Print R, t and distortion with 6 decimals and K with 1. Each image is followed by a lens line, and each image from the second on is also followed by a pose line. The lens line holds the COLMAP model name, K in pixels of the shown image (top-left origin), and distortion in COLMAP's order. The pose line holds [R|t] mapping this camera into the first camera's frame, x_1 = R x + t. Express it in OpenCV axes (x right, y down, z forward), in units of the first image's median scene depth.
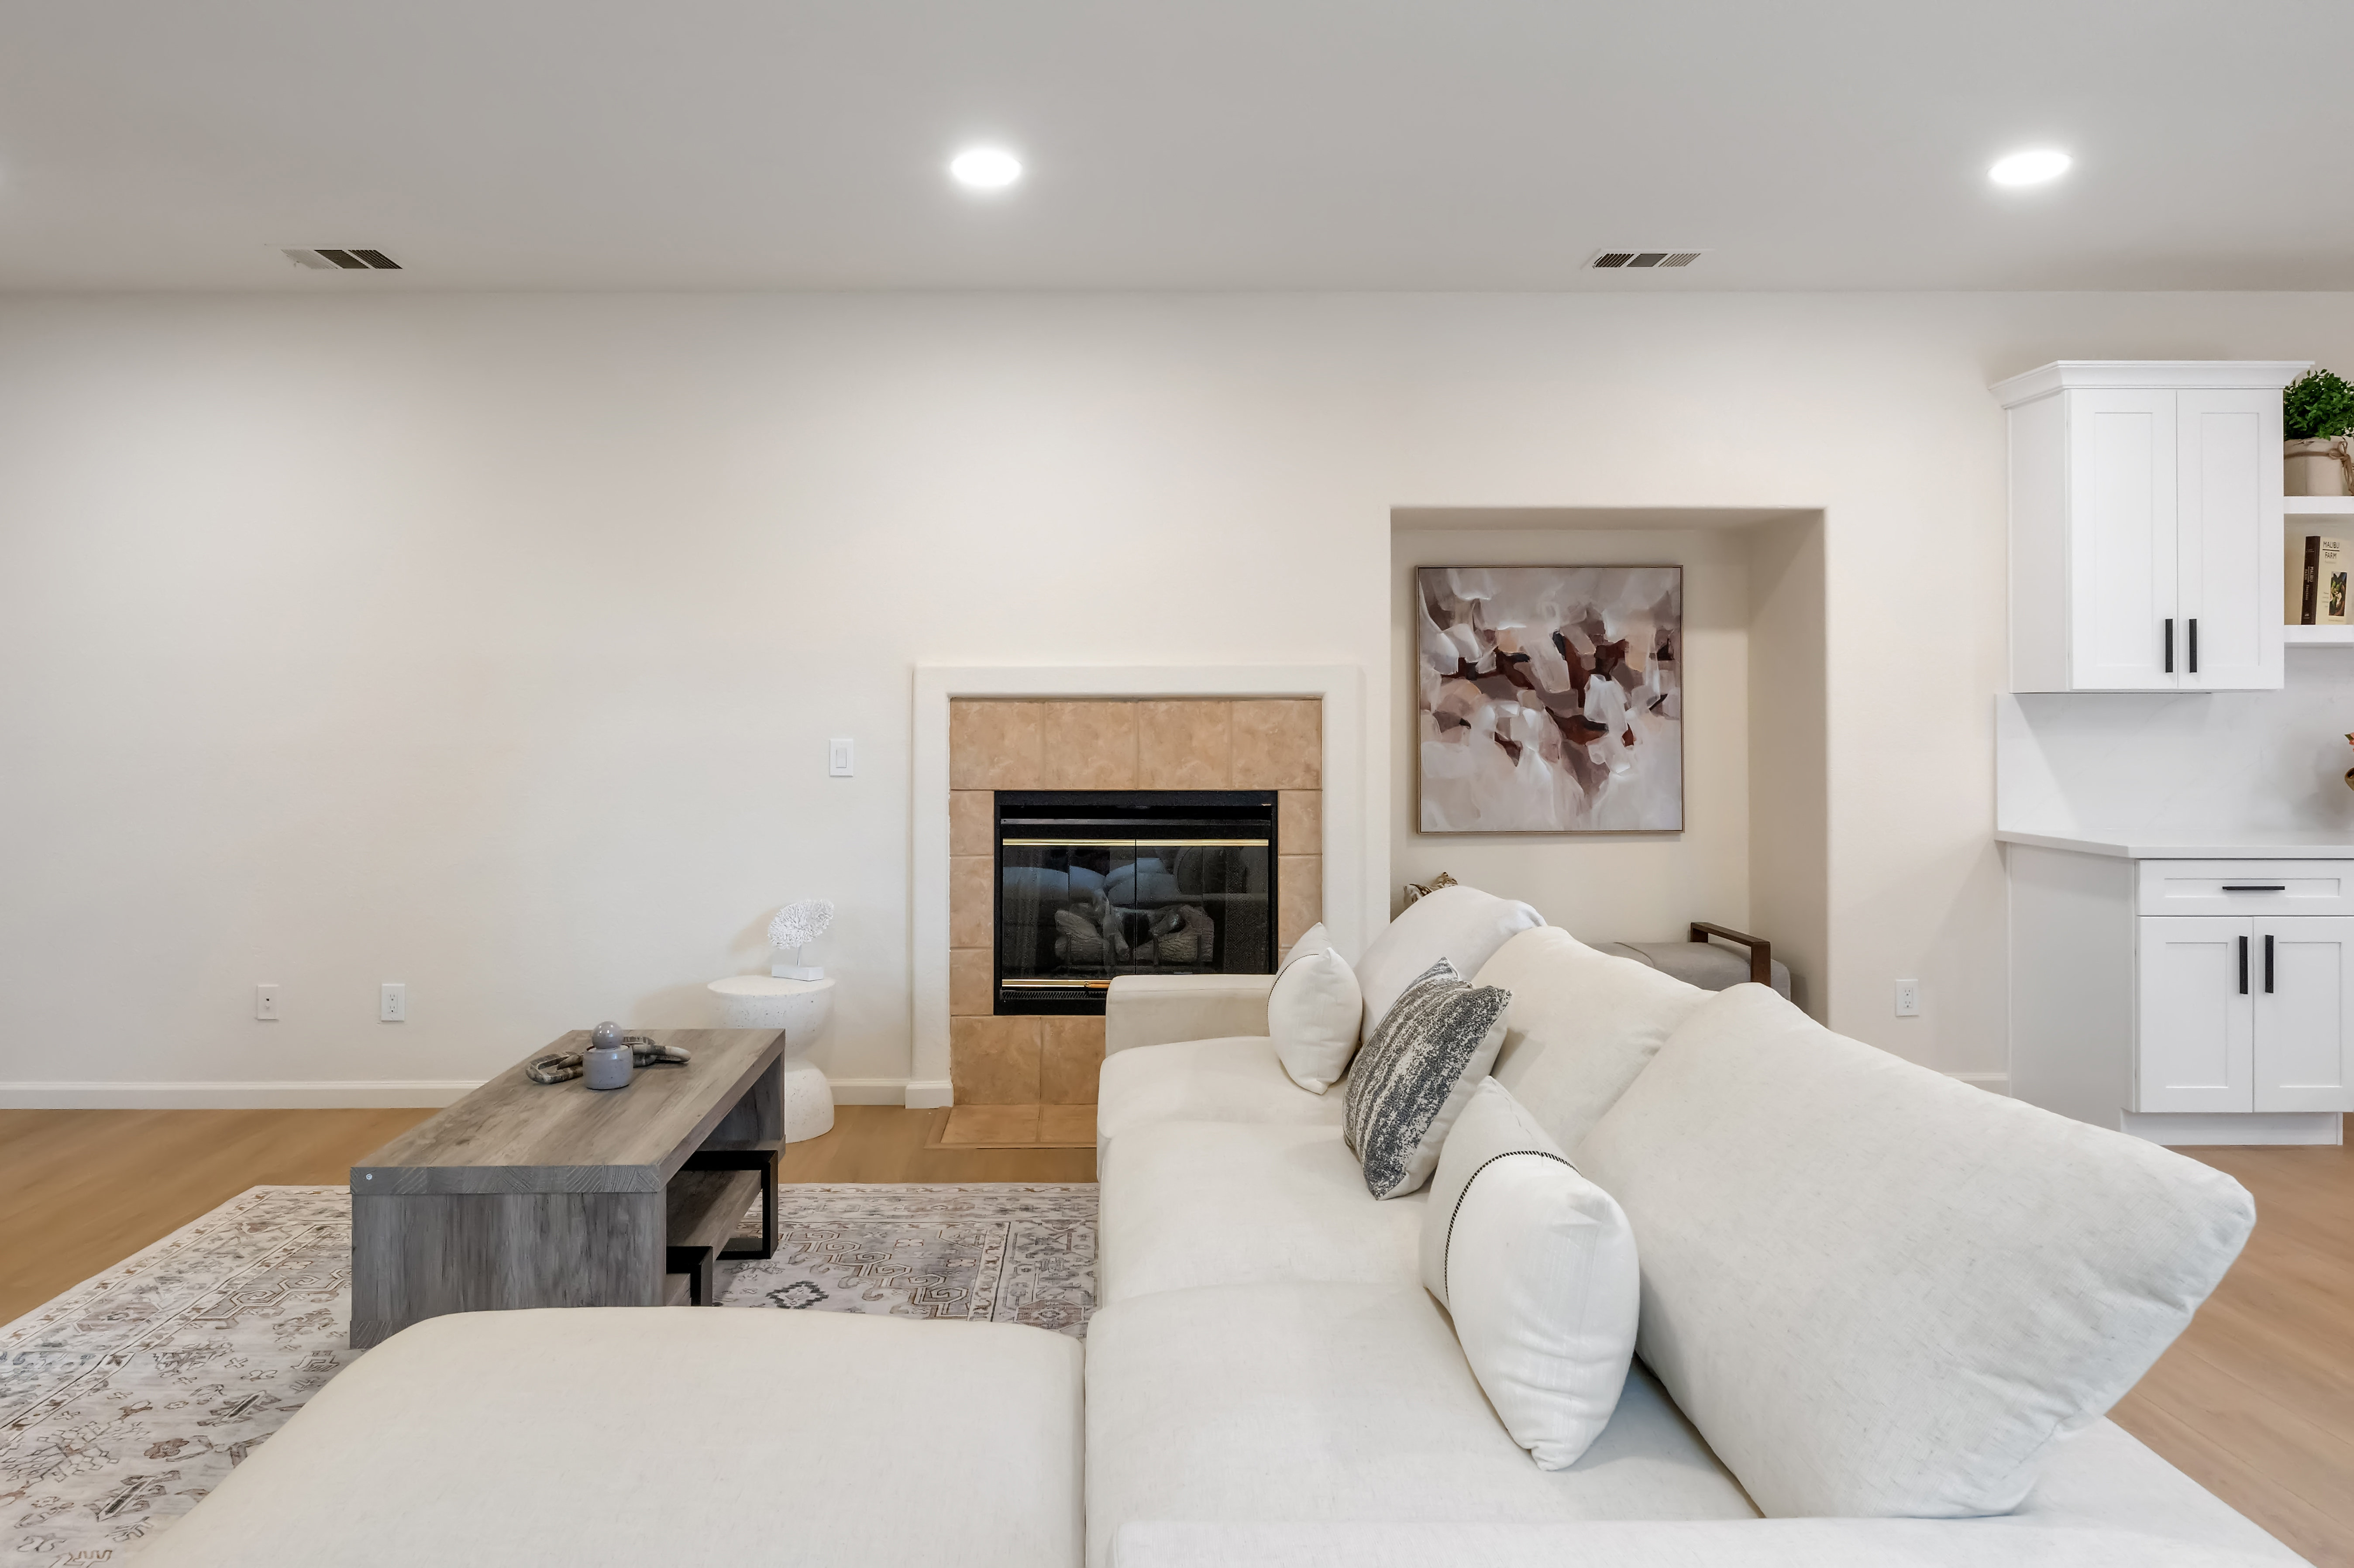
lens RADIAL K [[1485.2, 0, 1166.8], [0, 1485.2, 715.6], [0, 0, 1]] dist [0.005764, 0.001014]
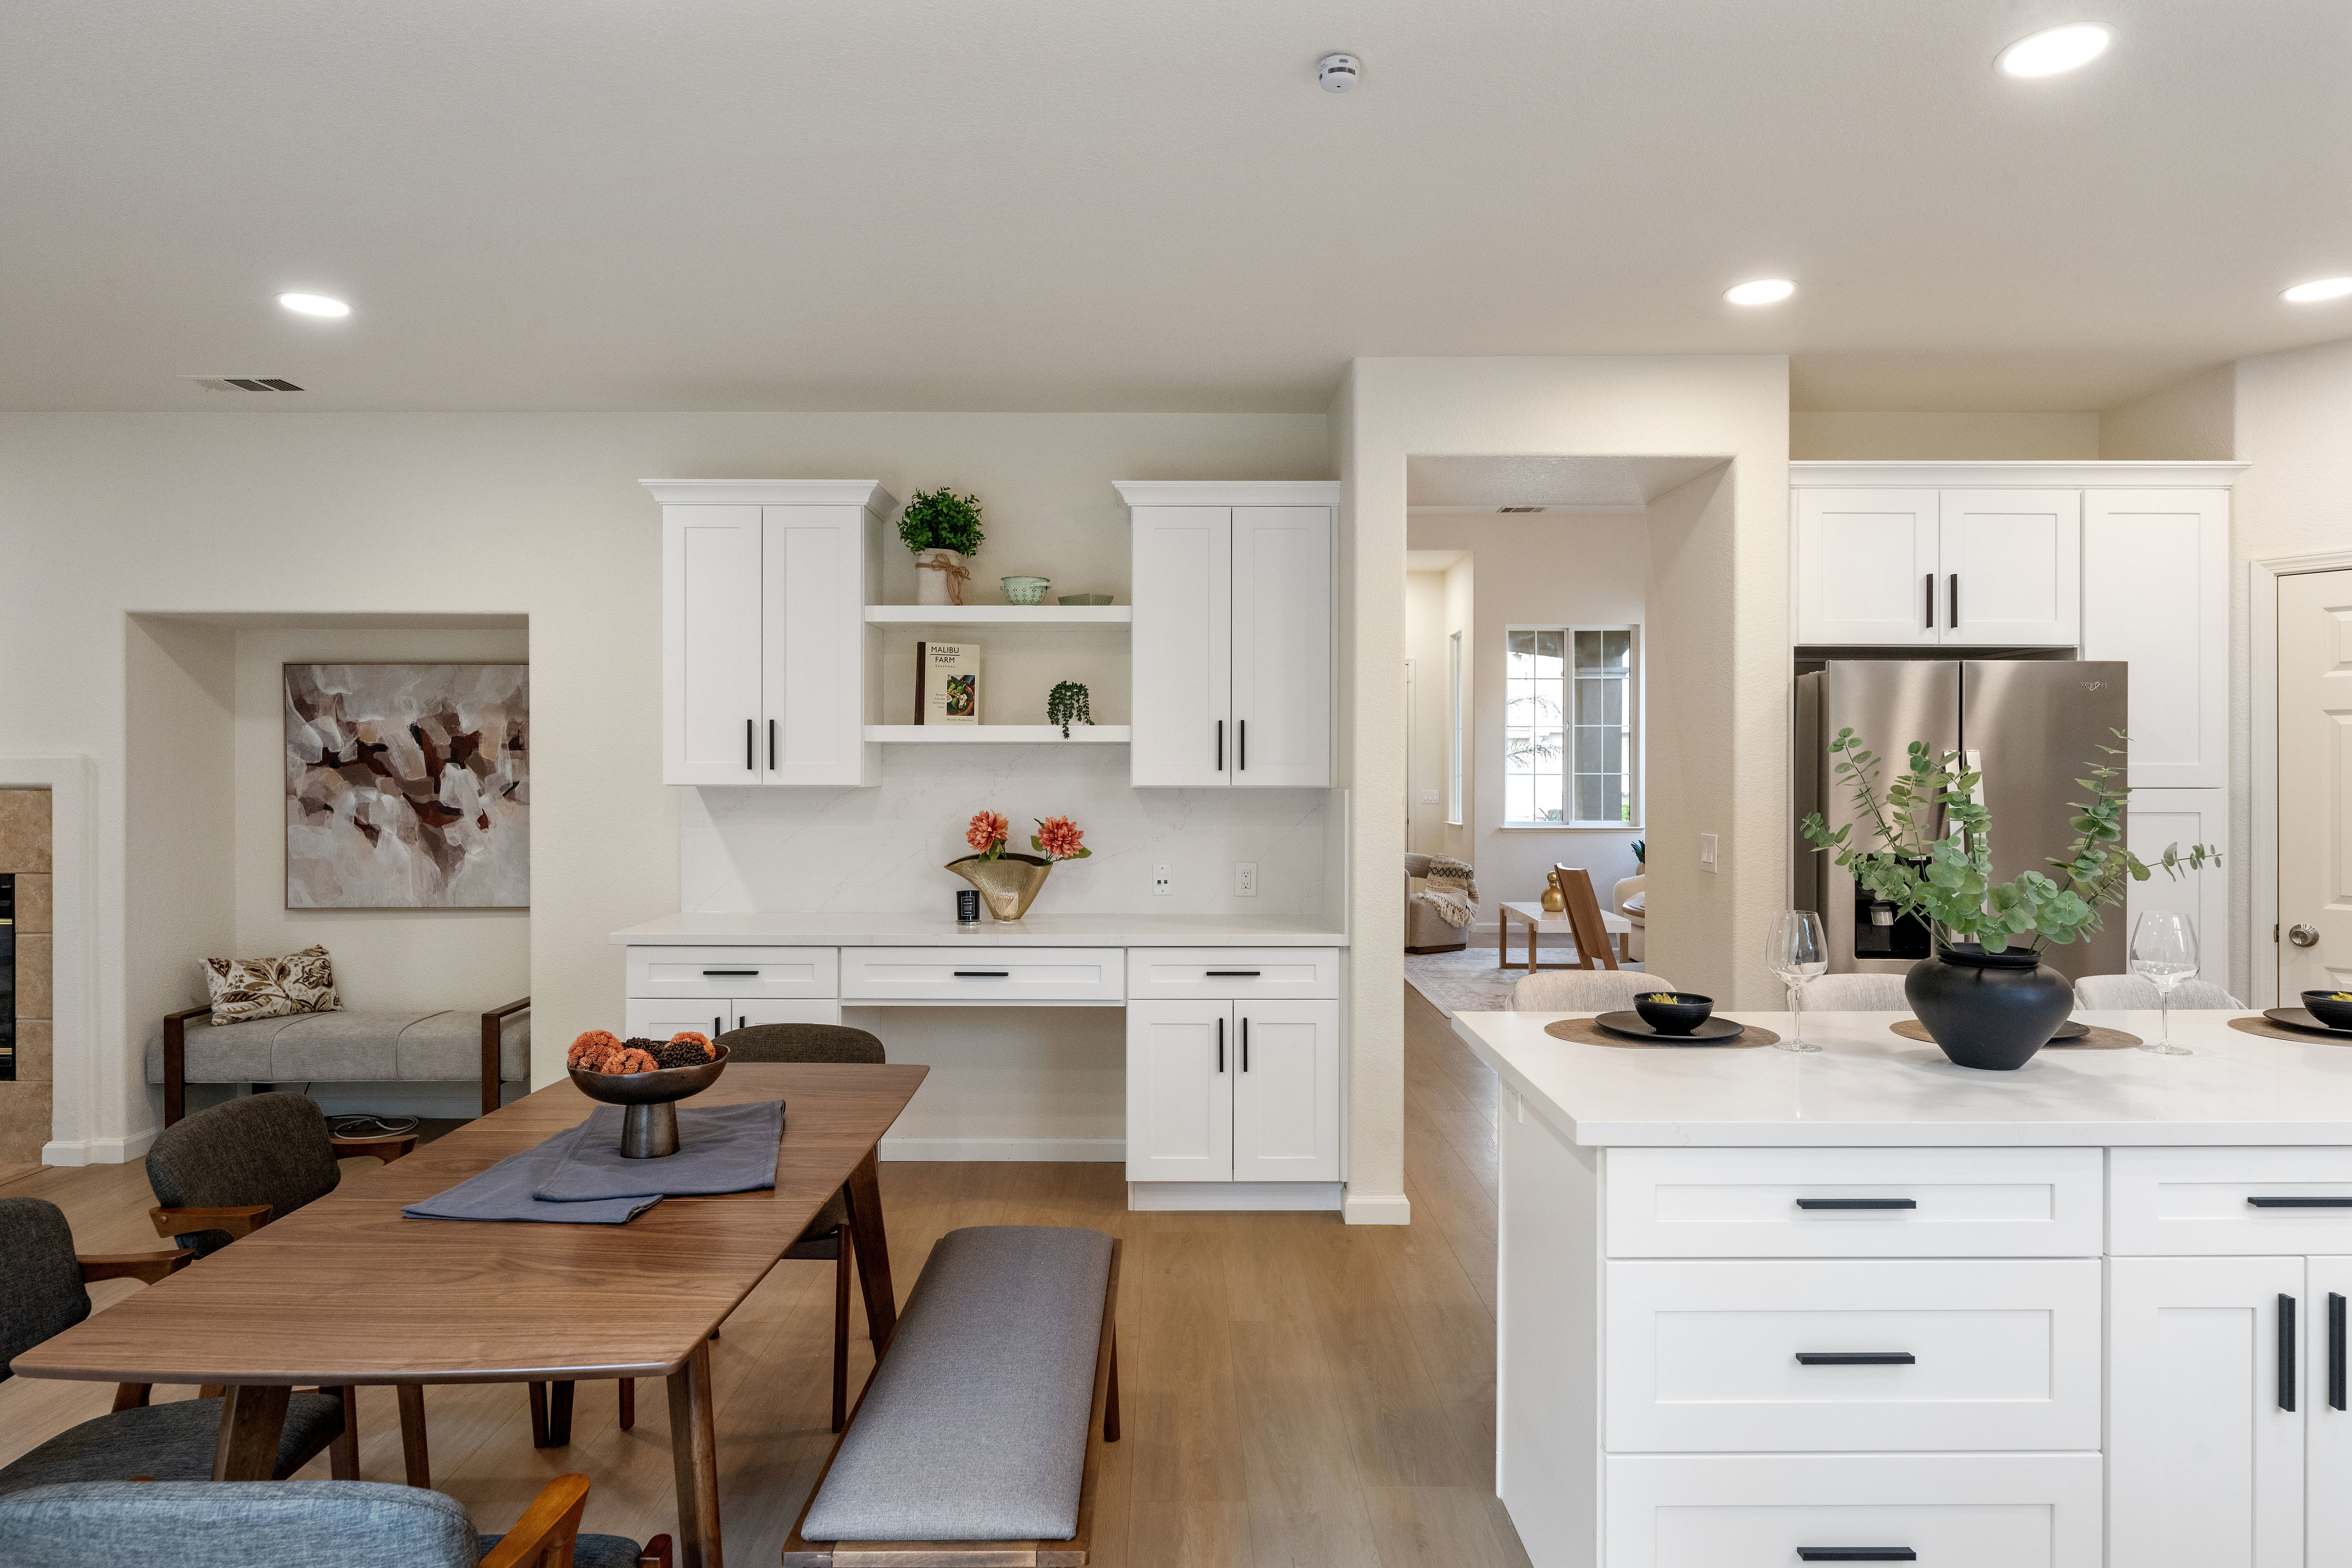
lens RADIAL K [[1324.8, 0, 1176.7], [0, 1324.8, 772.0], [0, 0, 1]] dist [-0.002342, -0.000493]
pose [[0.999938, 0.002783, -0.010792, 0.830476], [-0.002729, 0.999984, 0.005020, -0.027397], [0.010806, -0.004990, 0.999929, 0.039922]]
